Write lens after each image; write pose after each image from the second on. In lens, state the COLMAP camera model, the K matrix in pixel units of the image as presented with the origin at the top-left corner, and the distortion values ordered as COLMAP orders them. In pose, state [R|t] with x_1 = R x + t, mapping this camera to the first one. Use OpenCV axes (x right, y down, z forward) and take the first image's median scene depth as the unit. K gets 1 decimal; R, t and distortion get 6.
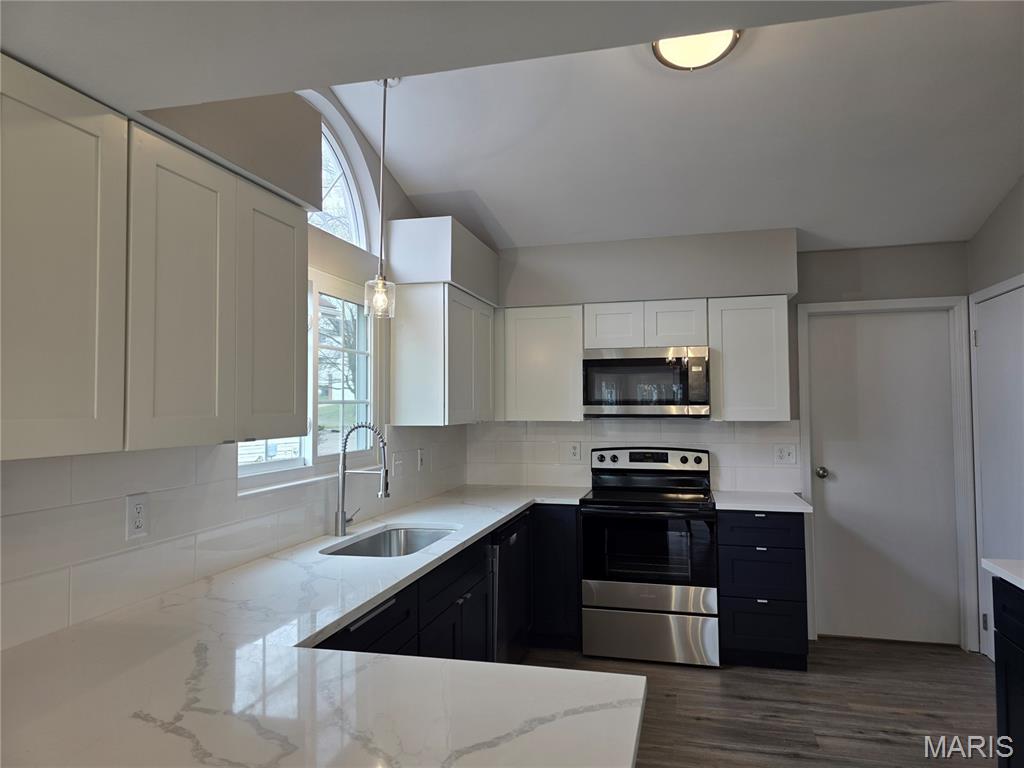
lens RADIAL K [[686.8, 0, 509.2], [0, 686.8, 382.2], [0, 0, 1]] dist [0.079245, -0.071323]
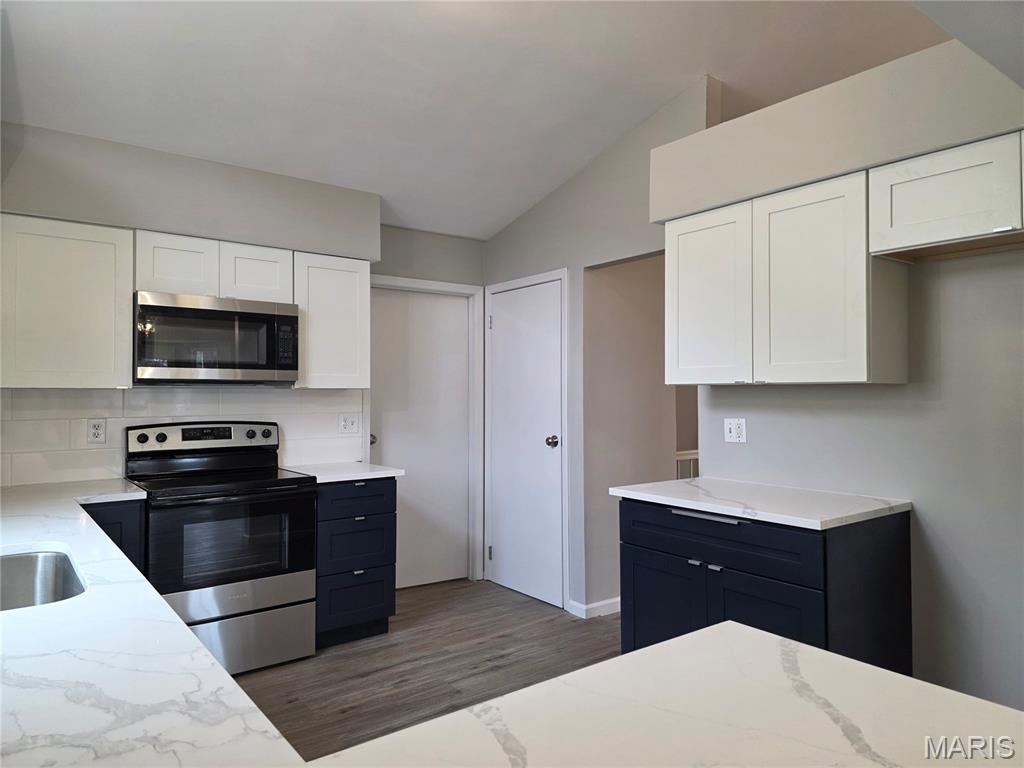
lens RADIAL K [[682.8, 0, 504.5], [0, 682.8, 359.8], [0, 0, 1]] dist [-0.003283, -0.004337]
pose [[0.618916, 0.042110, 0.784327, -0.264058], [-0.028747, 0.999107, -0.030957, 0.041460], [-0.784931, -0.003387, 0.619574, 0.248530]]
